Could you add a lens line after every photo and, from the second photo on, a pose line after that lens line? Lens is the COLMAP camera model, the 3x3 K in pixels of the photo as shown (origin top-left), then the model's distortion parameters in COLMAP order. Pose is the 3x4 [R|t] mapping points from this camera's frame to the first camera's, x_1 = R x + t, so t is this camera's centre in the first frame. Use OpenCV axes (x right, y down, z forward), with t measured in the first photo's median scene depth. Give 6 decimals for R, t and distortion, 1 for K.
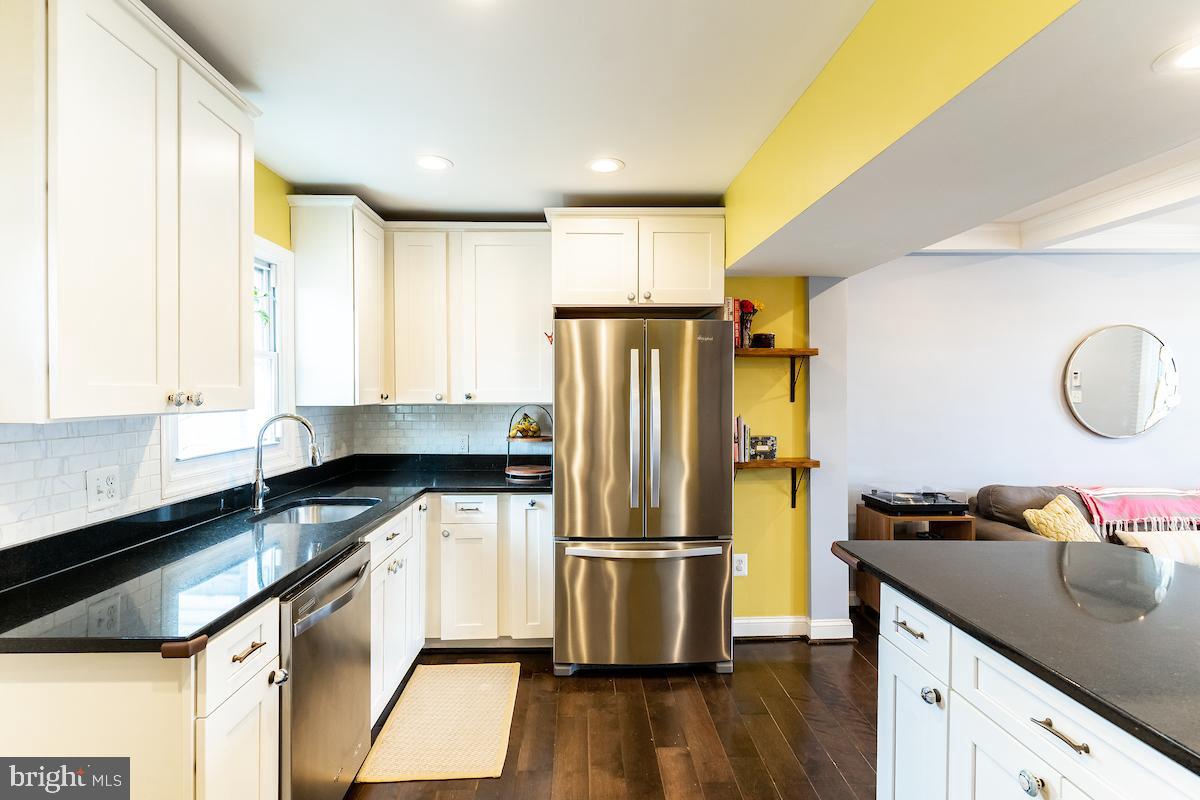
lens RADIAL K [[570.1, 0, 596.9], [0, 570.1, 399.4], [0, 0, 1]] dist [0.000299, -0.000595]
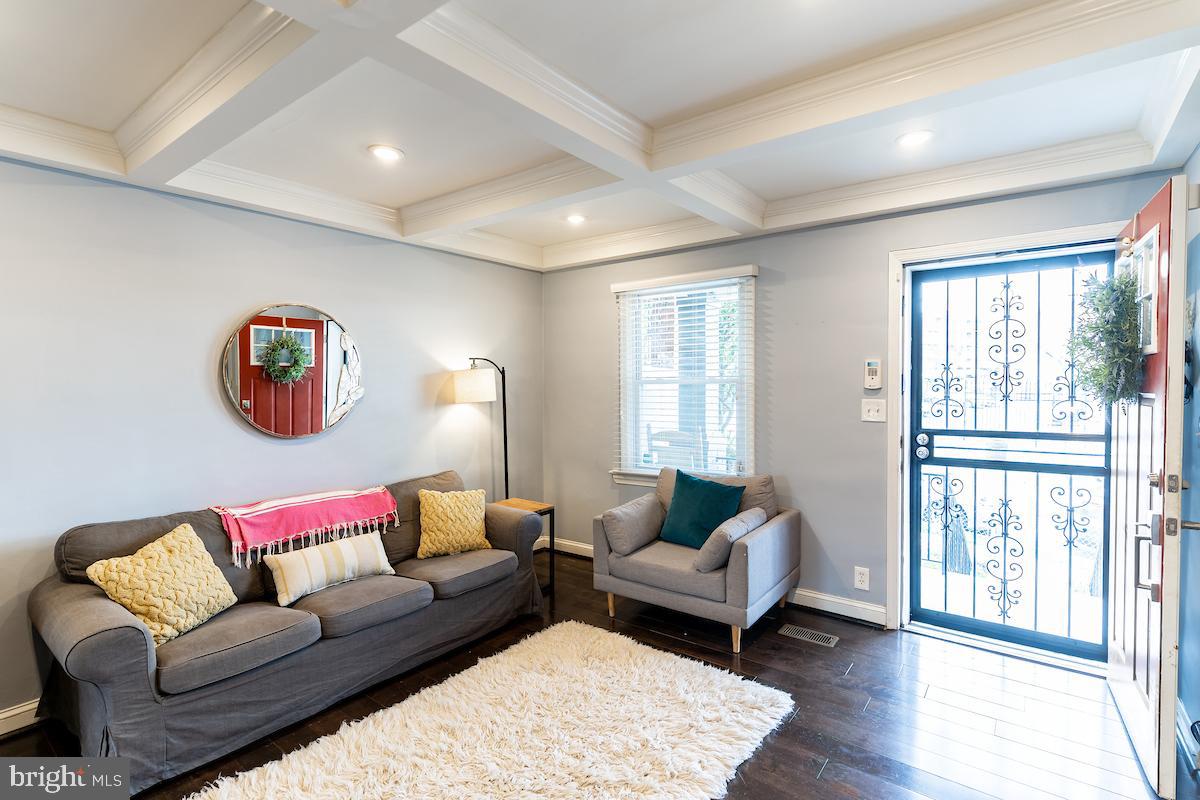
lens RADIAL K [[573.1, 0, 595.9], [0, 573.1, 402.0], [0, 0, 1]] dist [0.005363, 0.000631]
pose [[0.627759, -0.029157, 0.777861, 0.634510], [0.021458, 0.999567, 0.020150, 0.008695], [-0.778112, 0.004043, 0.628113, 0.142722]]
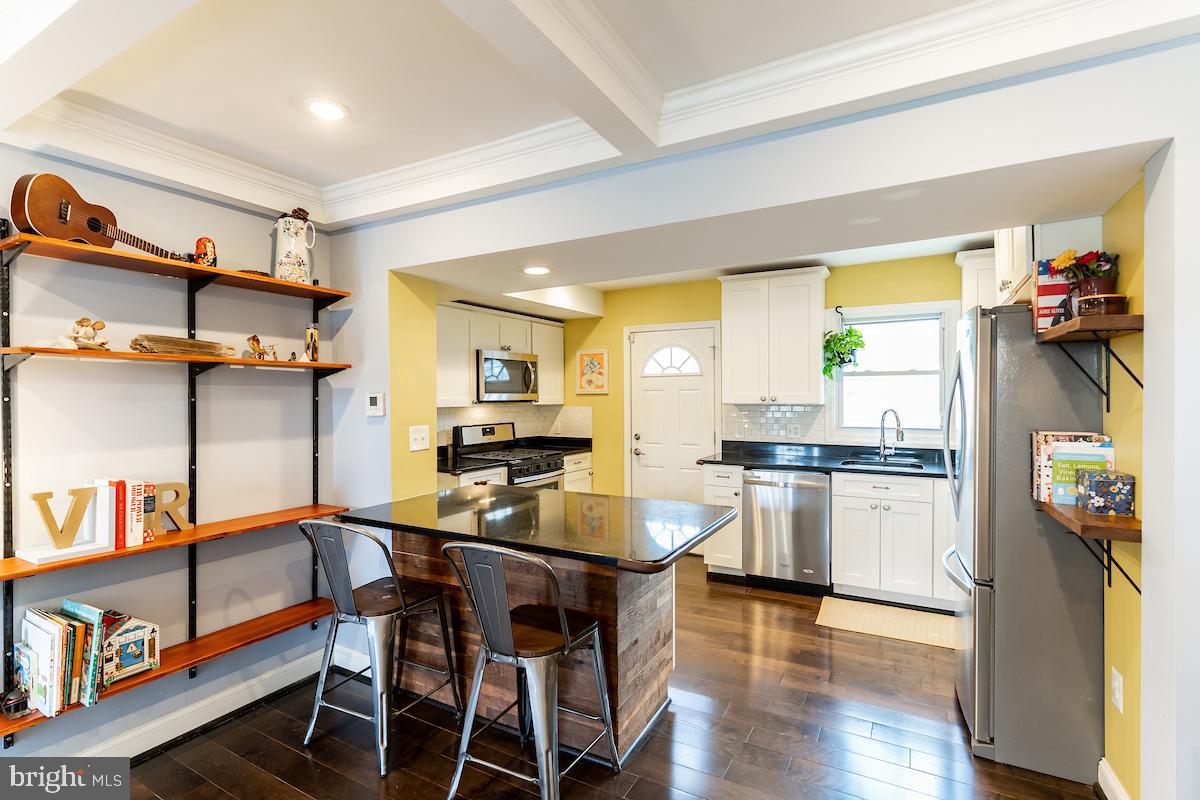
lens RADIAL K [[567.0, 0, 596.2], [0, 567.0, 398.2], [0, 0, 1]] dist [-0.002780, 0.001047]
pose [[-0.515551, 0.004280, -0.856848, 1.045415], [-0.010480, 0.999881, 0.011300, -0.012647], [0.856795, 0.014805, -0.515445, 0.849553]]
